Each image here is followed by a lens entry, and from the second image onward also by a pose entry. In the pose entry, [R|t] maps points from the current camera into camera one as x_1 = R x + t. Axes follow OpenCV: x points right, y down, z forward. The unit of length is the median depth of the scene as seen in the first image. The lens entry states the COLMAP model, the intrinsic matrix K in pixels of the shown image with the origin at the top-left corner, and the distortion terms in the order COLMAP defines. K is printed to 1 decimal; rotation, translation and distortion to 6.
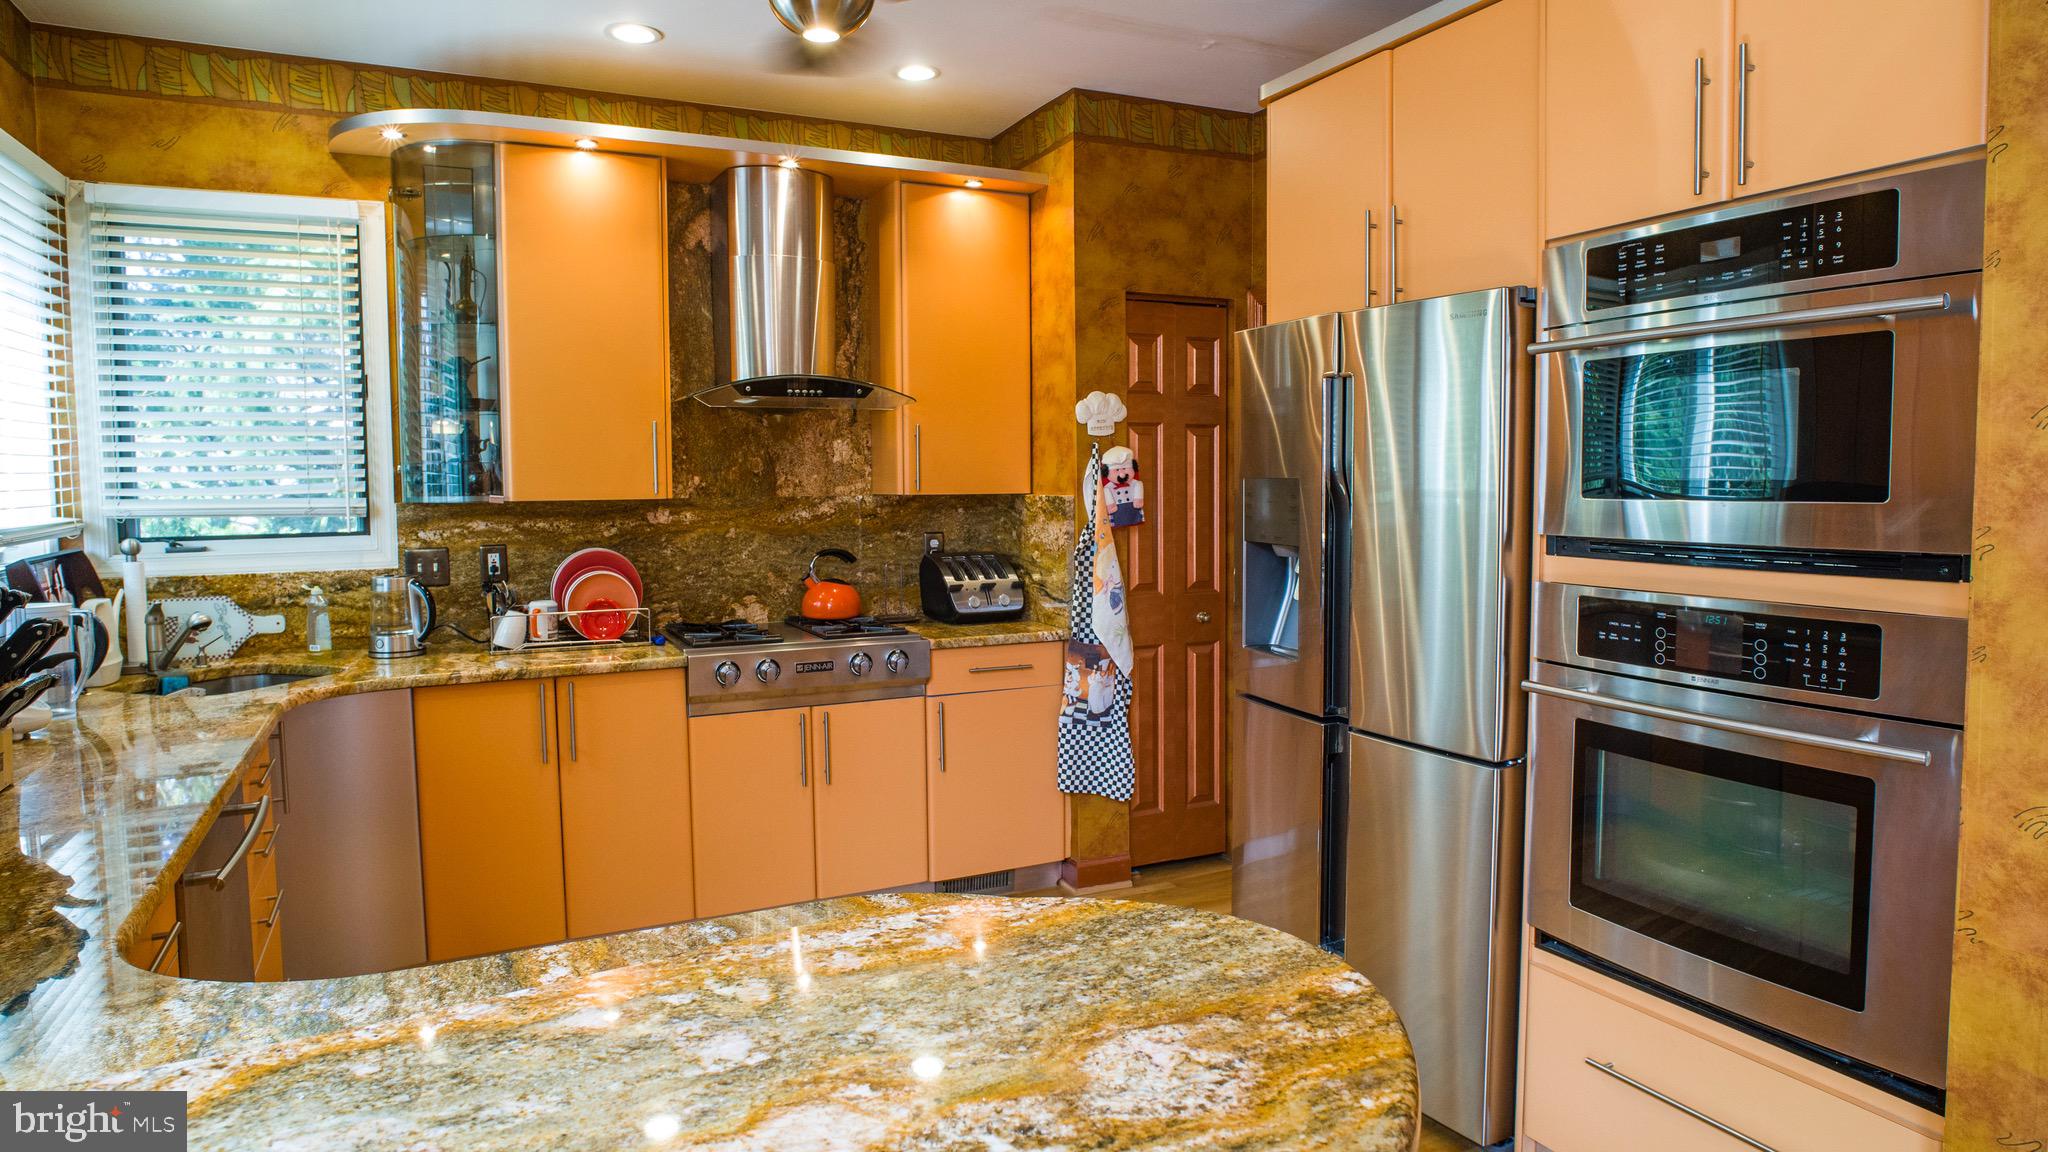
lens RADIAL K [[1195.9, 0, 1028.4], [0, 1195.9, 545.1], [0, 0, 1]] dist [-0.046655, 0.024401]
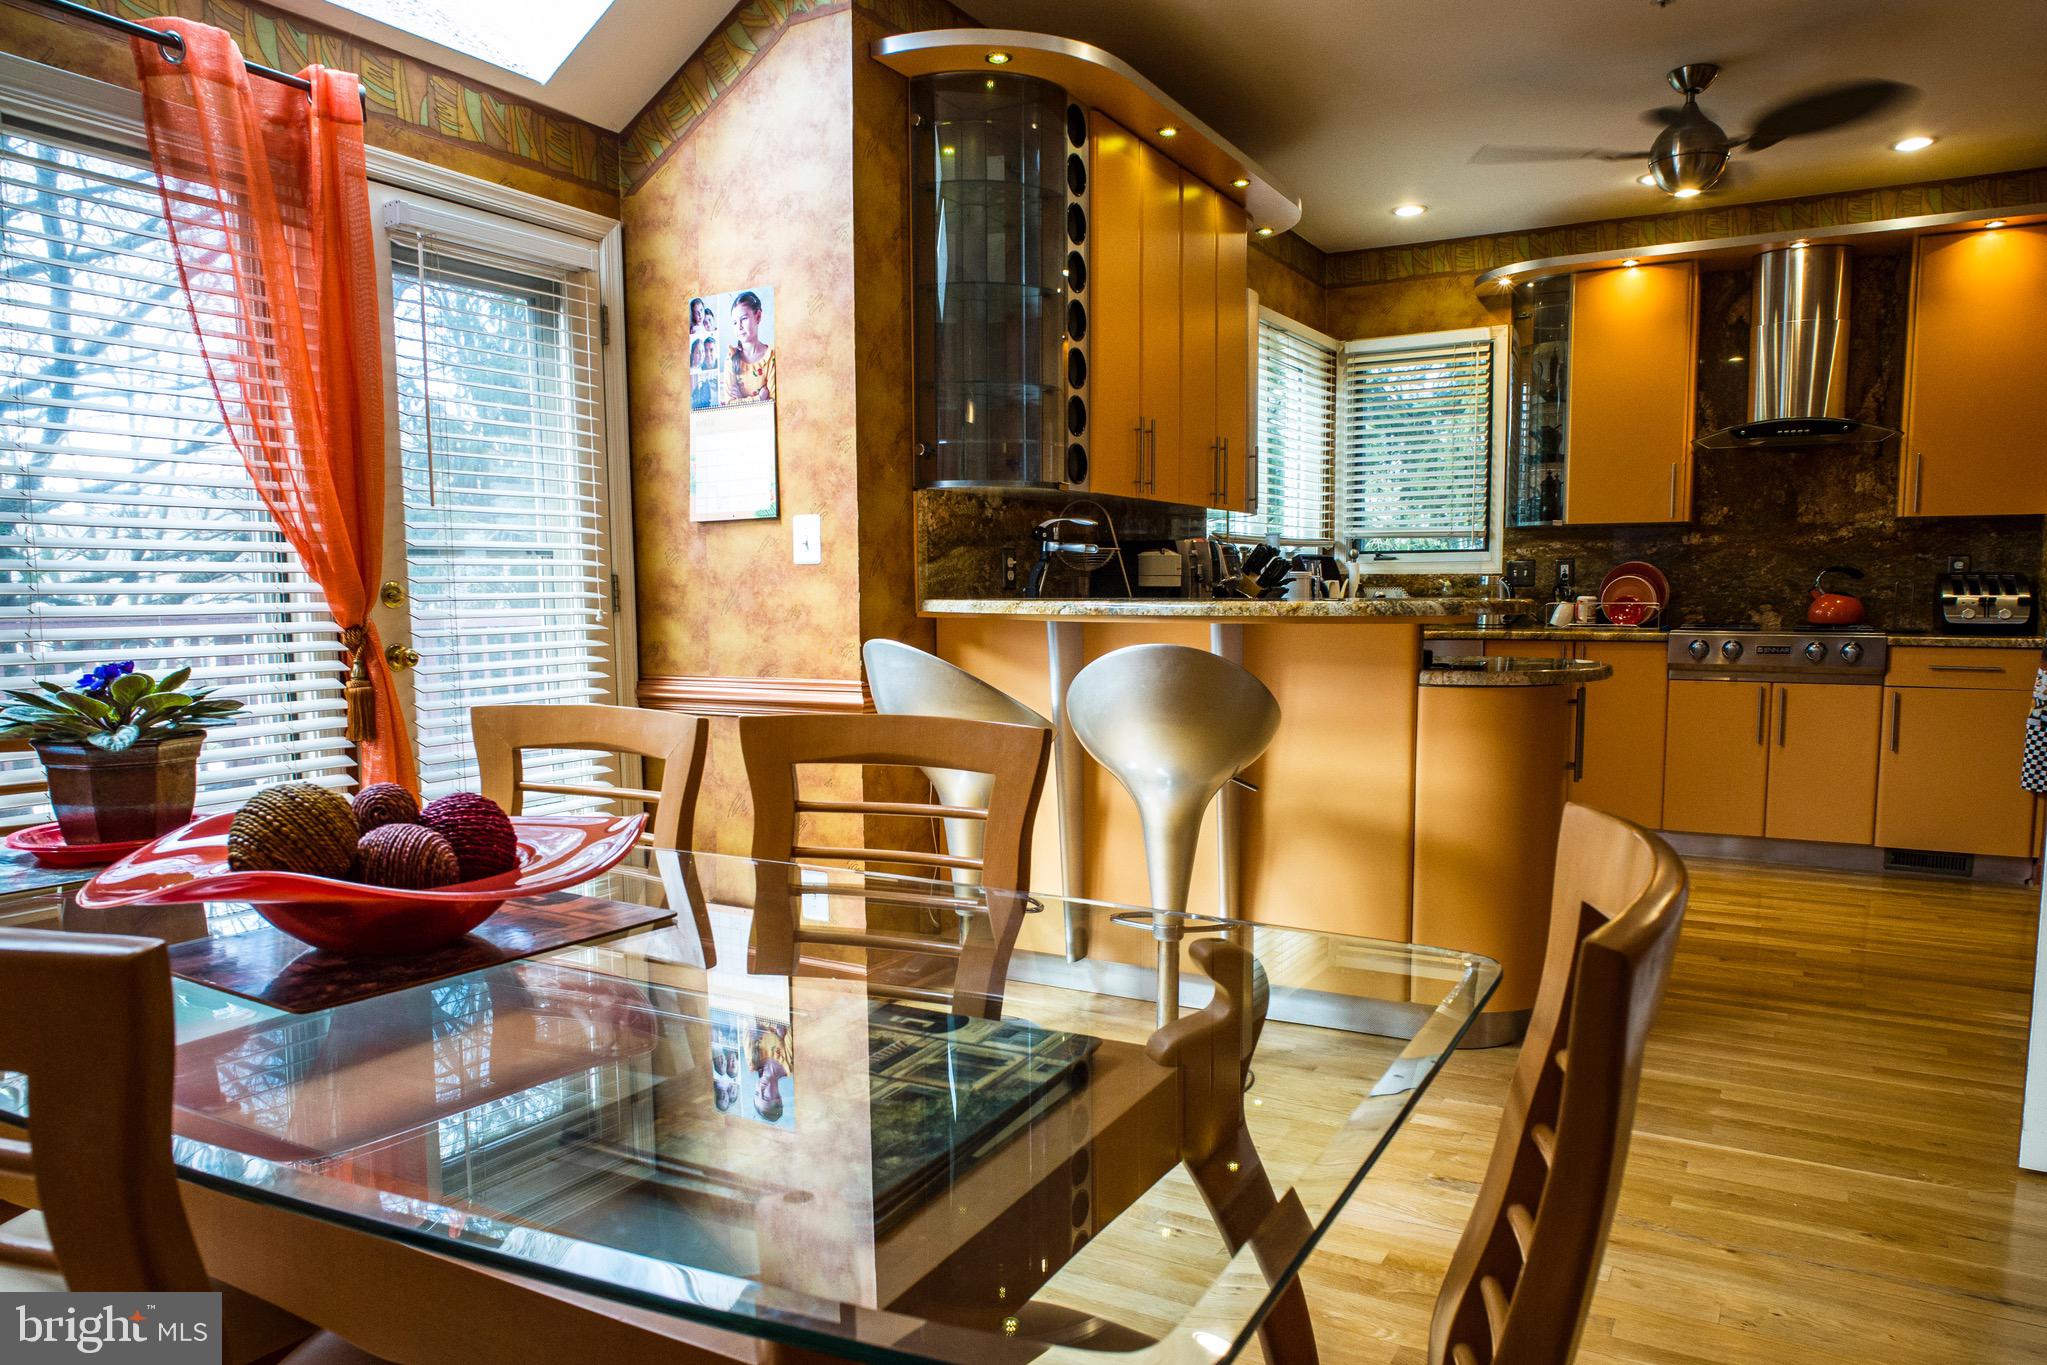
lens RADIAL K [[1397.2, 0, 1033.5], [0, 1397.2, 739.4], [0, 0, 1]] dist [-0.026684, 0.004523]
pose [[0.568913, 0.094434, -0.816958, 0.532910], [-0.045763, 0.995481, 0.083201, 0.099527], [0.821124, -0.009948, 0.570663, -0.445346]]
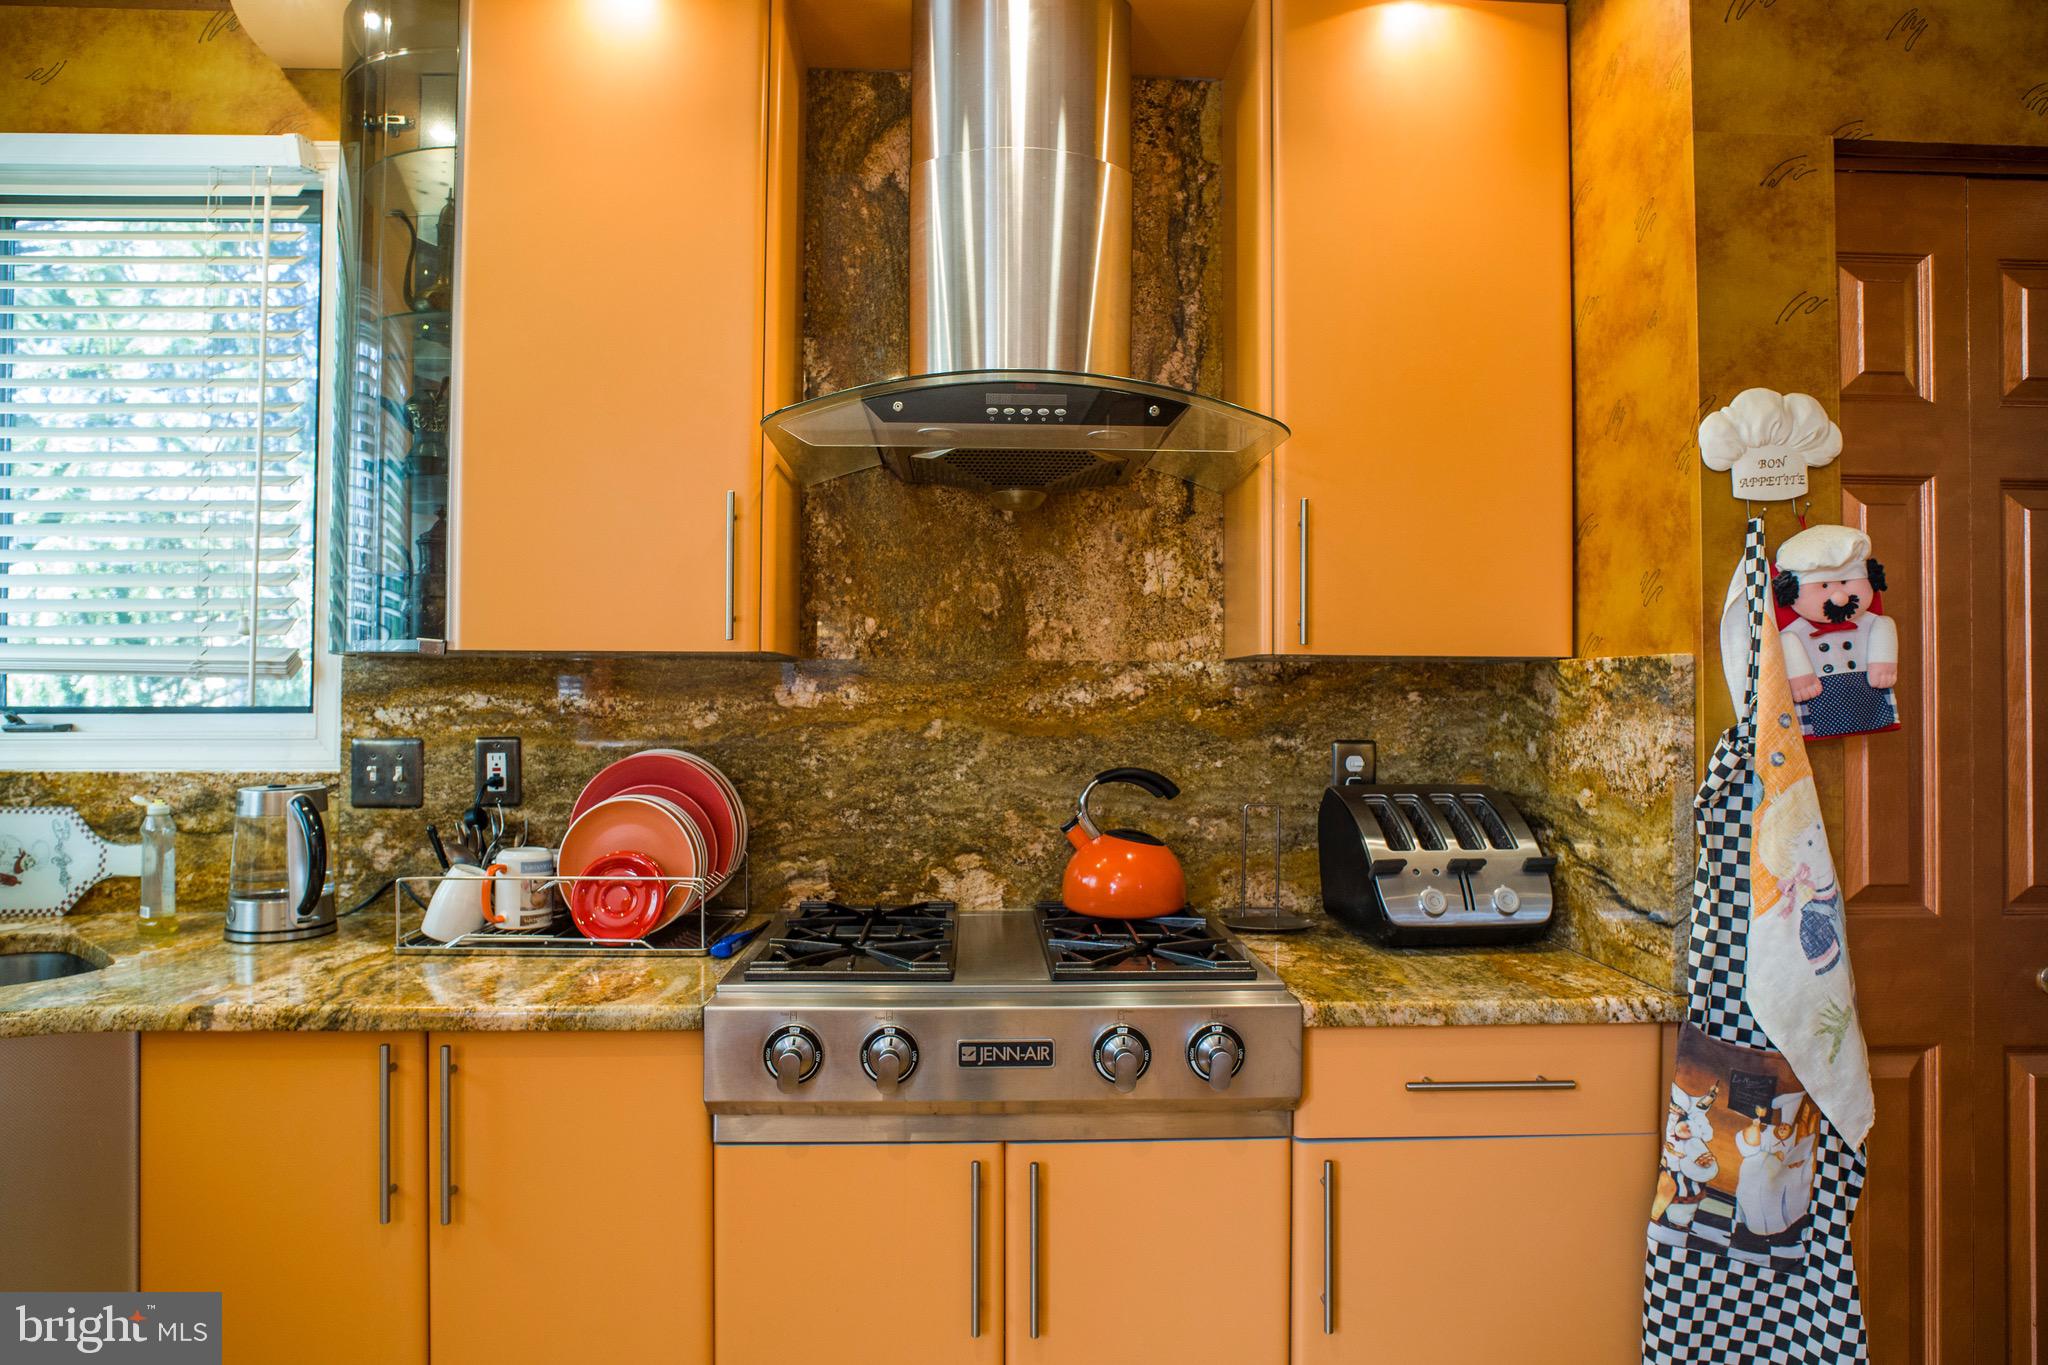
lens RADIAL K [[1206.7, 0, 1027.0], [0, 1206.7, 673.0], [0, 0, 1]] dist [-0.059045, 0.031556]
pose [[0.915609, 0.005423, -0.402033, -0.005789], [-0.034316, 0.997315, -0.064699, -0.002274], [0.400603, 0.073035, 0.913336, 0.556891]]
